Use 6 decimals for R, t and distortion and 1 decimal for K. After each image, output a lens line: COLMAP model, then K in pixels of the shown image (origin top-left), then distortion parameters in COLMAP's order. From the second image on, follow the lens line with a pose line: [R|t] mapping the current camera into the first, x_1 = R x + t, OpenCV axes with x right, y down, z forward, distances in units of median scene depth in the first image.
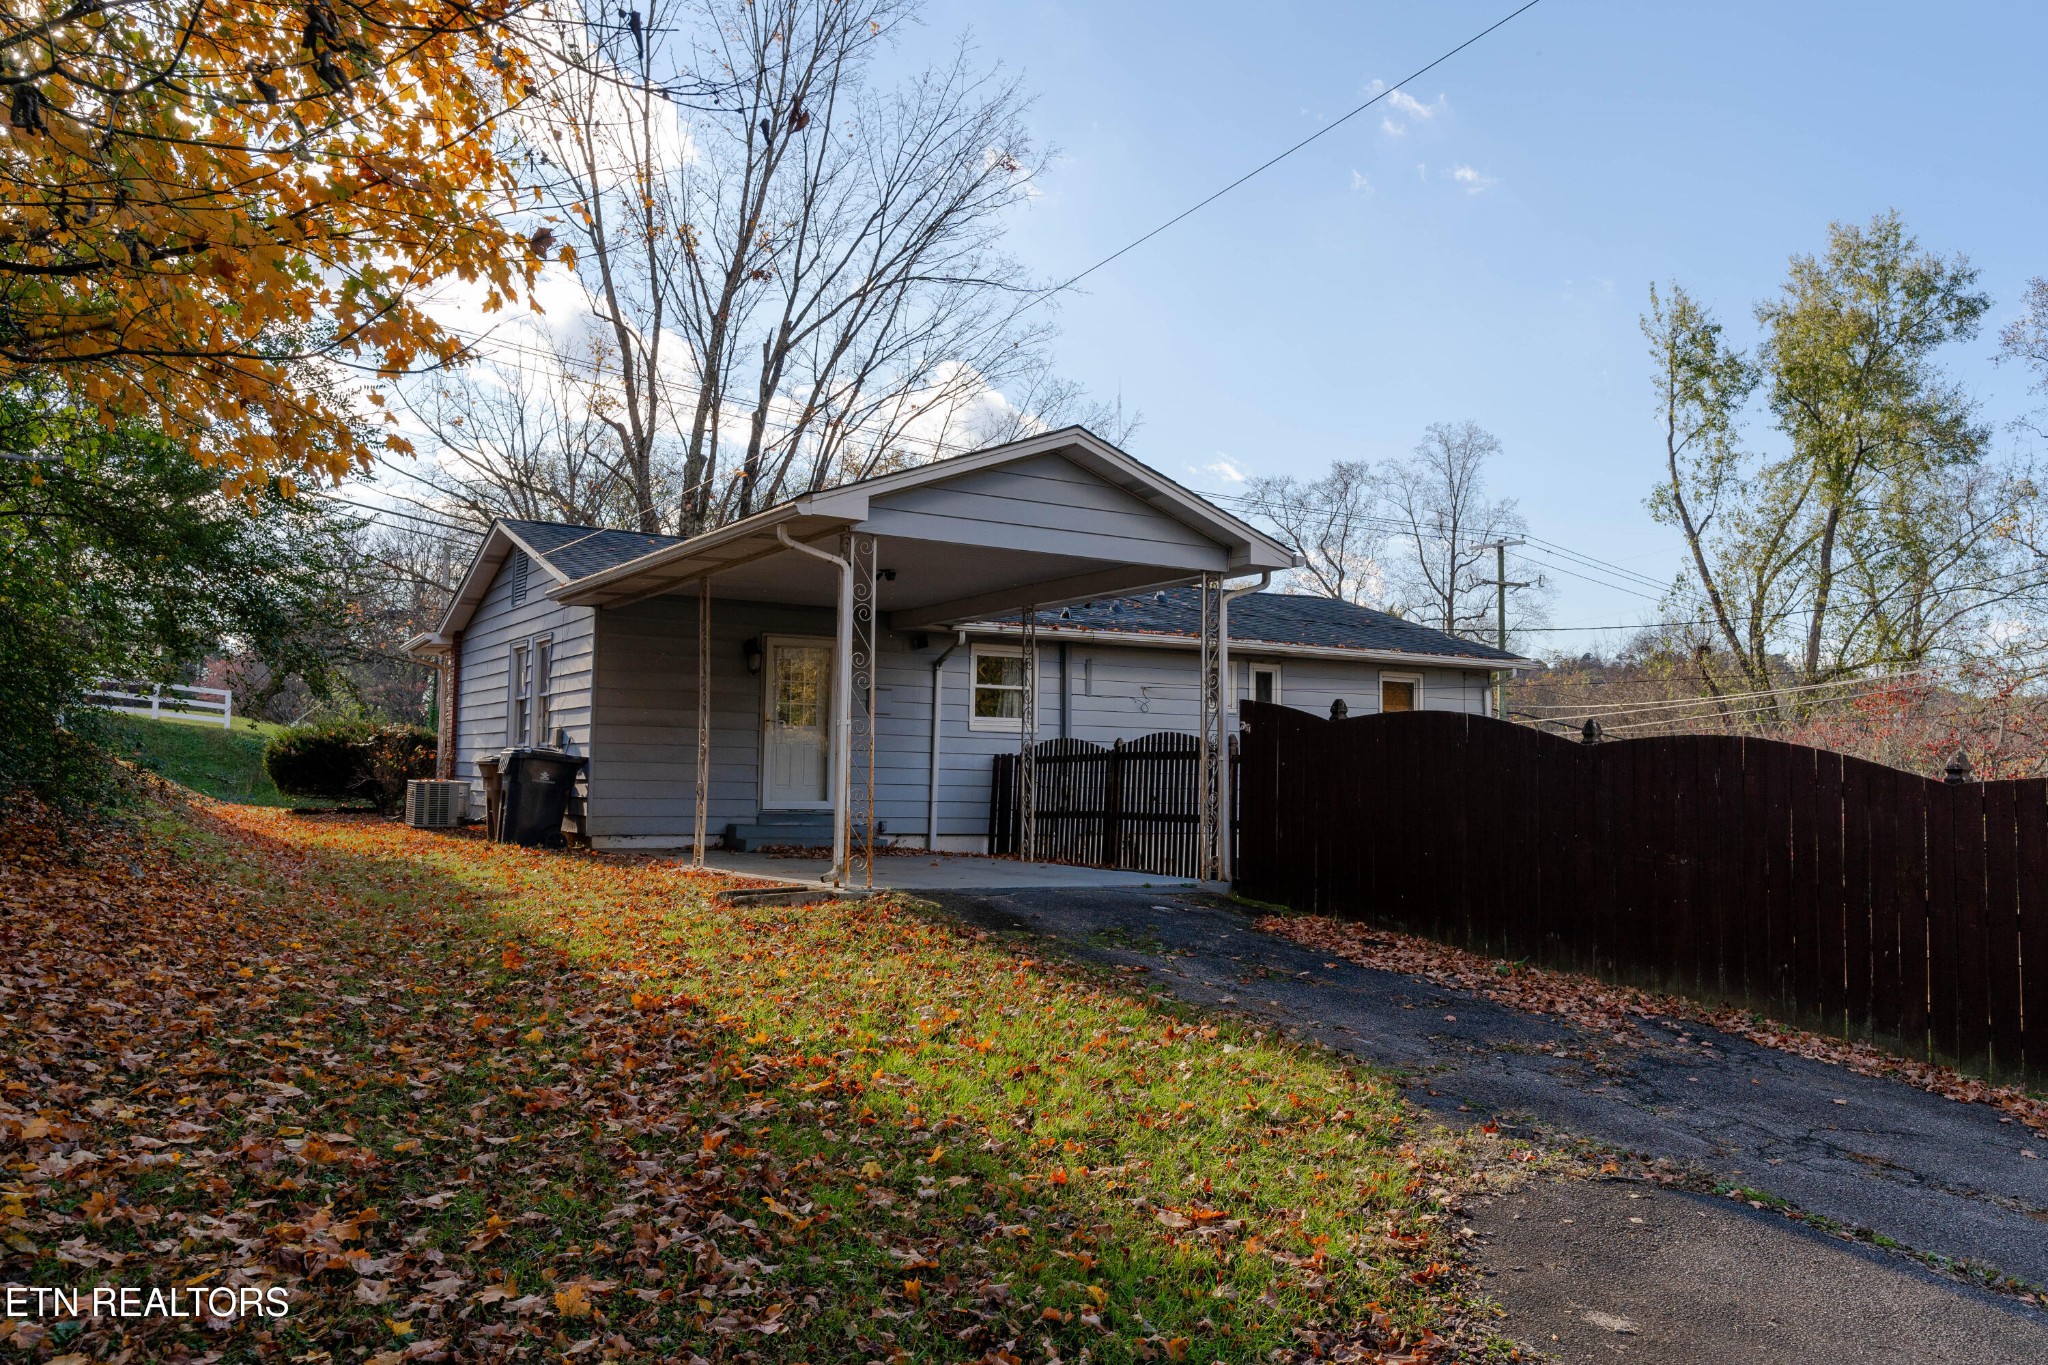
lens RADIAL K [[1584.3, 0, 1024.0], [0, 1584.3, 682.5], [0, 0, 1]] dist [0.003284, -0.000334]
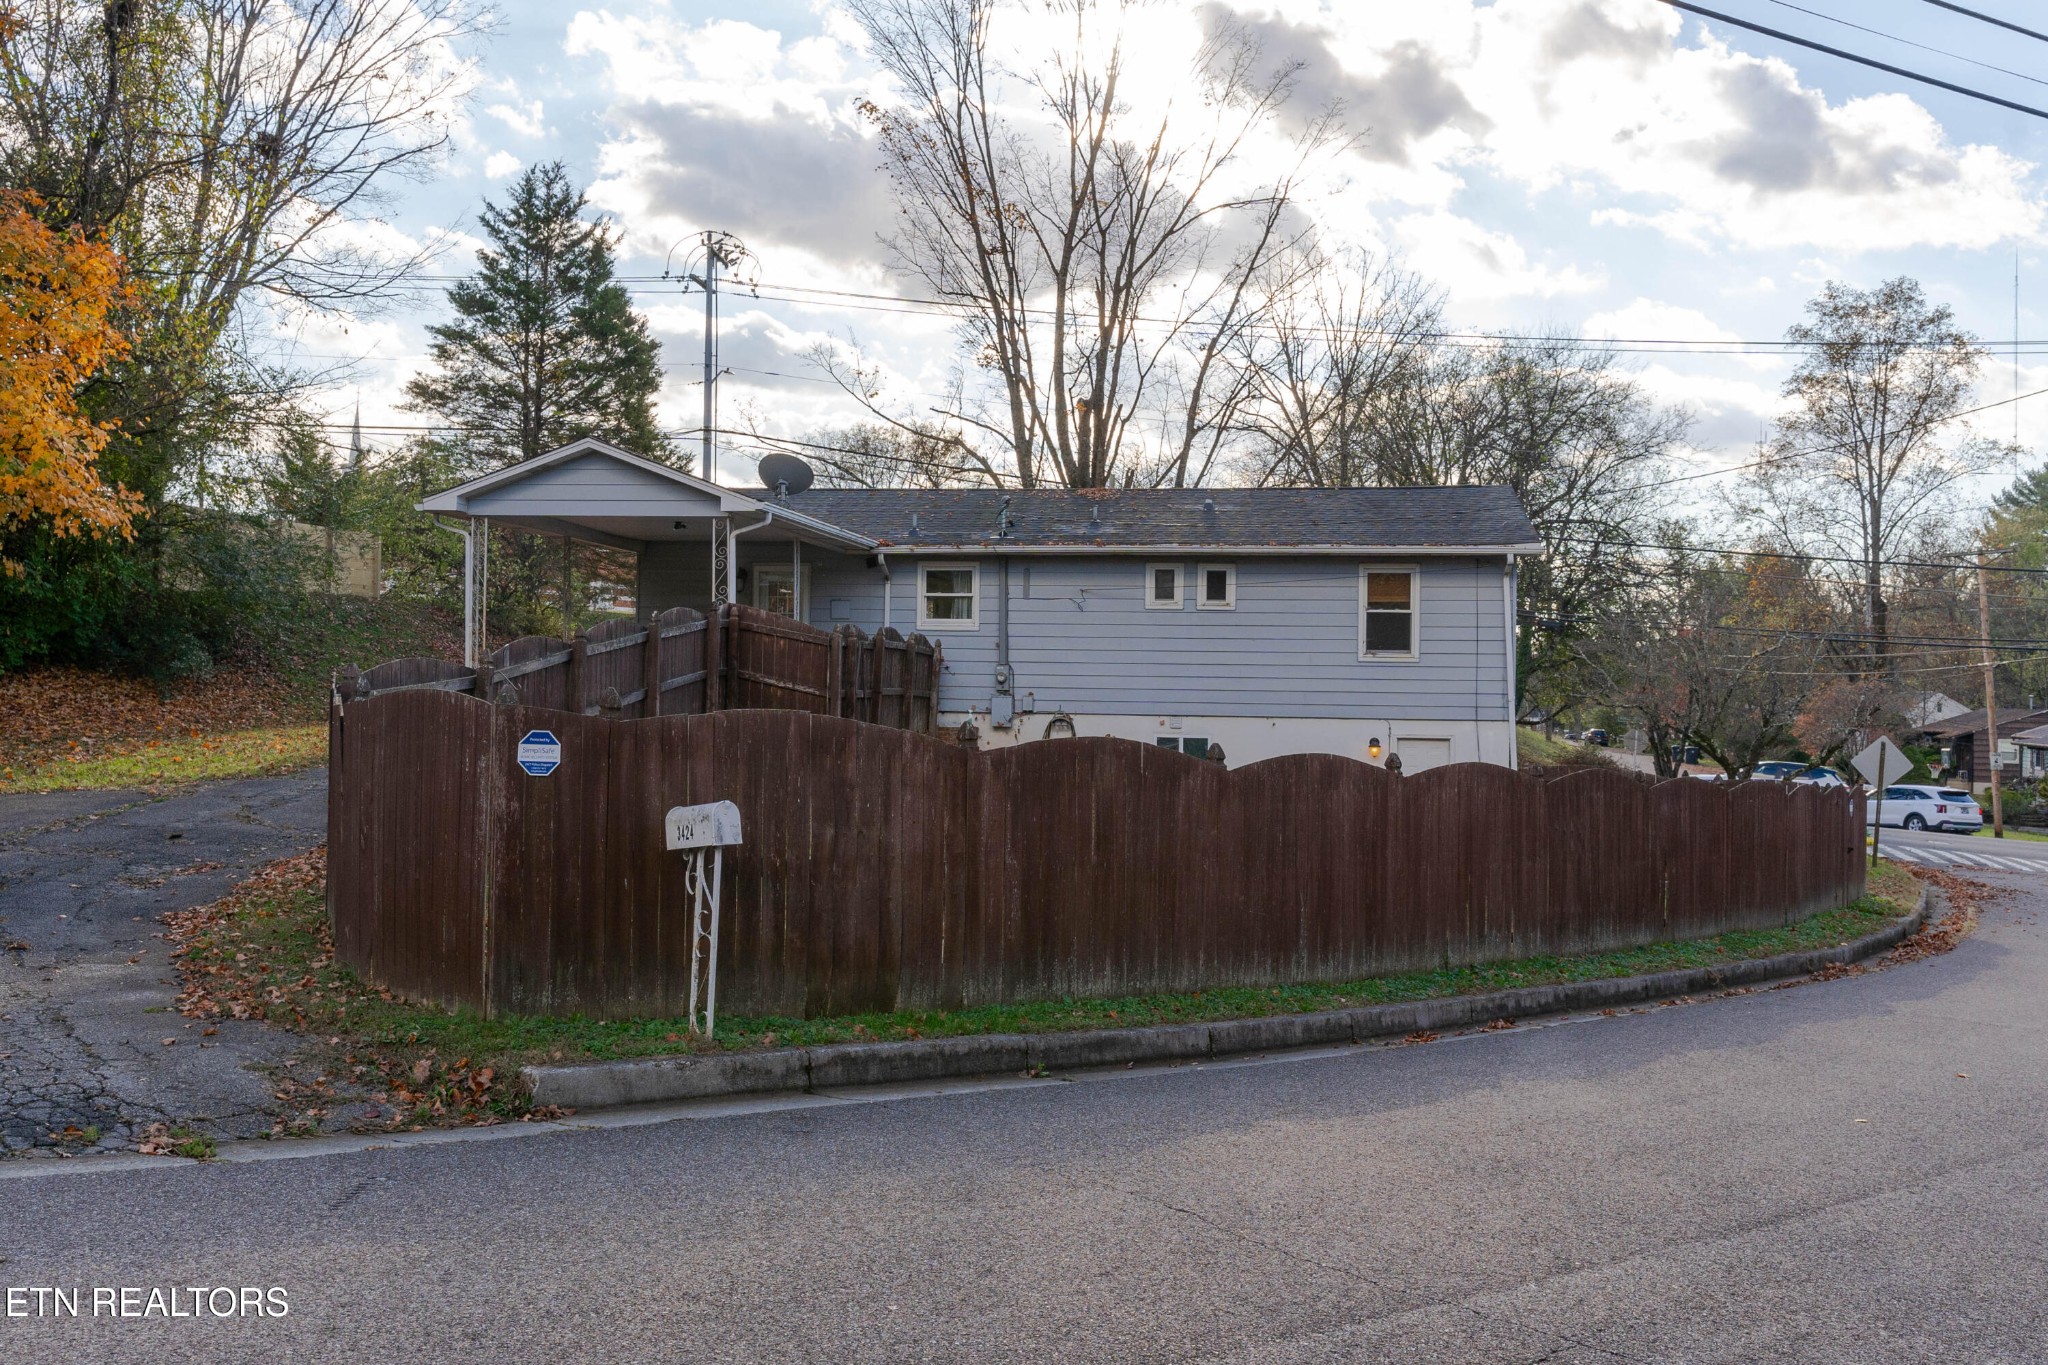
lens RADIAL K [[1874.8, 0, 952.5], [0, 1874.8, 684.6], [0, 0, 1]] dist [-0.017670, -0.015503]
pose [[0.743854, -0.005790, -0.668317, 0.413194], [0.037802, 0.998726, 0.033422, 0.010374], [0.667272, -0.050125, 0.743125, -0.046135]]
